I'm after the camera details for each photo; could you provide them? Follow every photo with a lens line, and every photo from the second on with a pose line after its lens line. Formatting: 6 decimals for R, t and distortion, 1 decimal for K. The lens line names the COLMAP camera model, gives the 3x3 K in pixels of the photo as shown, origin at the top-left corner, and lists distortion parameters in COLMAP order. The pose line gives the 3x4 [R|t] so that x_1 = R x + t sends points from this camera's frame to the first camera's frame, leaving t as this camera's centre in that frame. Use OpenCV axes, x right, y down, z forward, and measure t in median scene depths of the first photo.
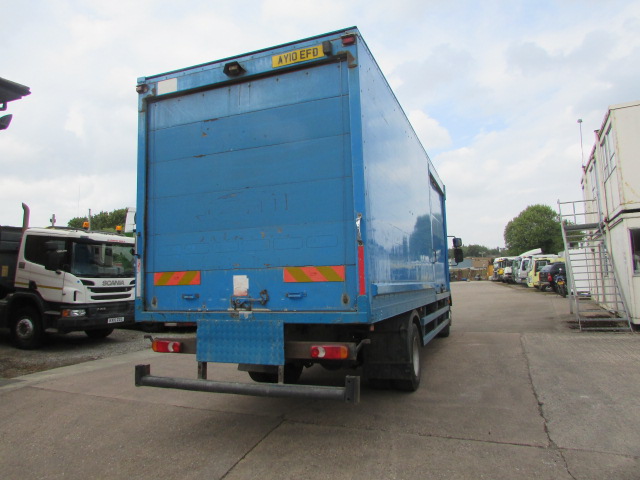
lens RADIAL K [[452.1, 0, 315.5], [0, 452.1, 240.4], [0, 0, 1]] dist [-0.031226, -0.003333]
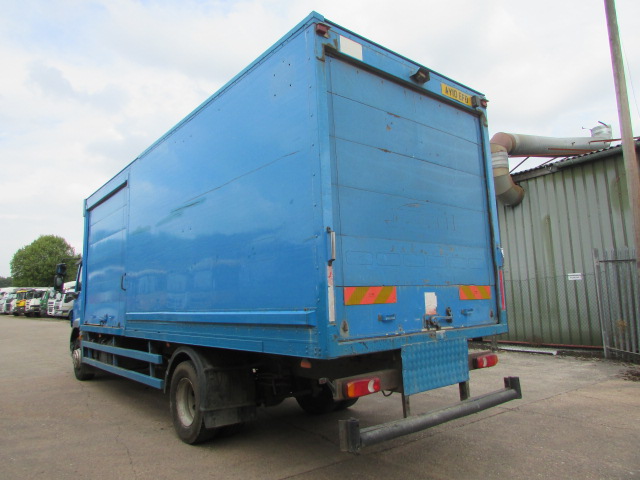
lens RADIAL K [[452.1, 0, 317.9], [0, 452.1, 239.1], [0, 0, 1]] dist [-0.031226, -0.003333]
pose [[0.495671, 0.127704, 0.859071, -1.046923], [-0.059542, 0.991800, -0.113080, 0.083040], [-0.866467, 0.004900, 0.499210, 0.699971]]
